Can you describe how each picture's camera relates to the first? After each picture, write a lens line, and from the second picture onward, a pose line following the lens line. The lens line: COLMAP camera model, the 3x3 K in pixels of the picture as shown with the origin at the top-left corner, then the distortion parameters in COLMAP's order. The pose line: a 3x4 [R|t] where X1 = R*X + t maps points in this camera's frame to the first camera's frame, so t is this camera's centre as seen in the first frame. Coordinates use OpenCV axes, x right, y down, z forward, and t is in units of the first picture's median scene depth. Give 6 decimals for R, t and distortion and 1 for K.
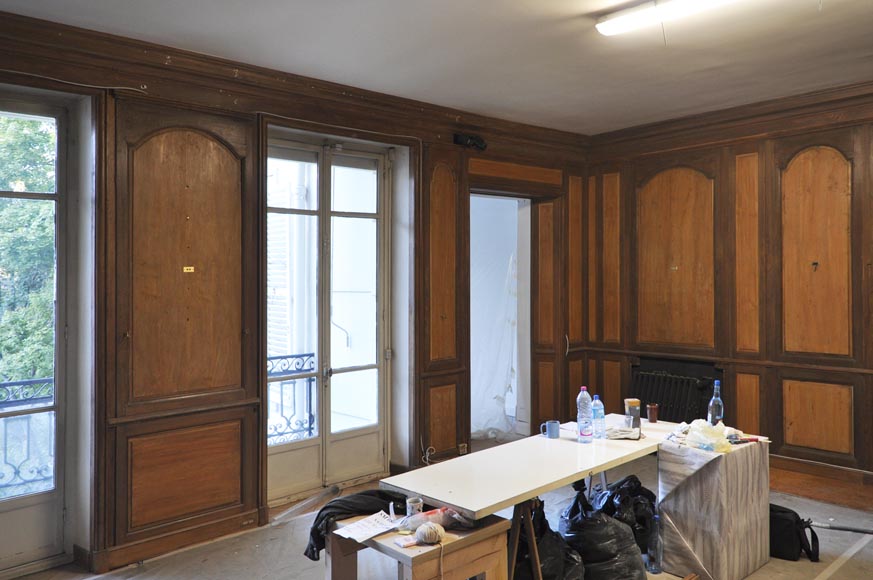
lens RADIAL K [[681.8, 0, 436.5], [0, 681.8, 290.0], [0, 0, 1]] dist [0.000310, 0.001730]
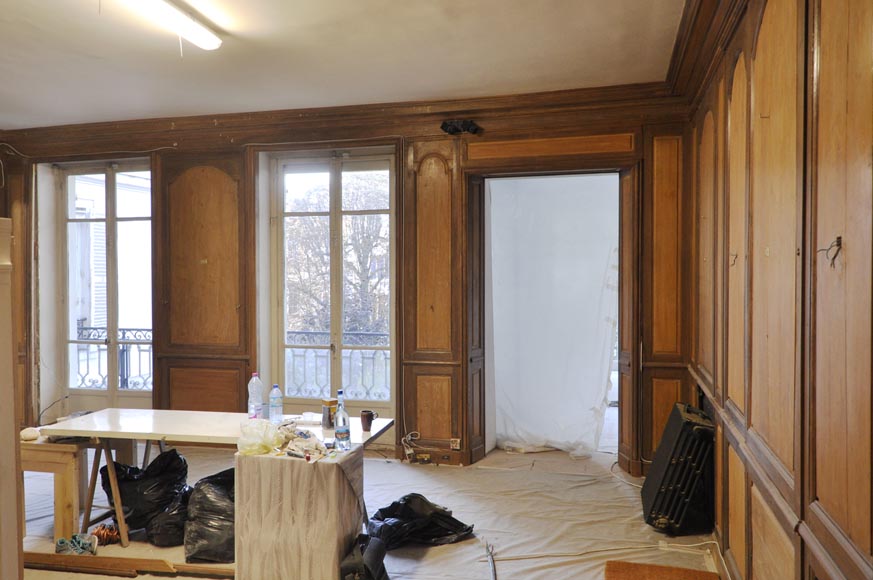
lens RADIAL K [[681.8, 0, 436.5], [0, 681.8, 290.0], [0, 0, 1]] dist [0.000310, 0.001730]
pose [[0.548765, 0.023707, -0.835640, 0.974778], [-0.026278, 0.999593, 0.011101, 0.003116], [0.835563, 0.015867, 0.549165, 0.520812]]
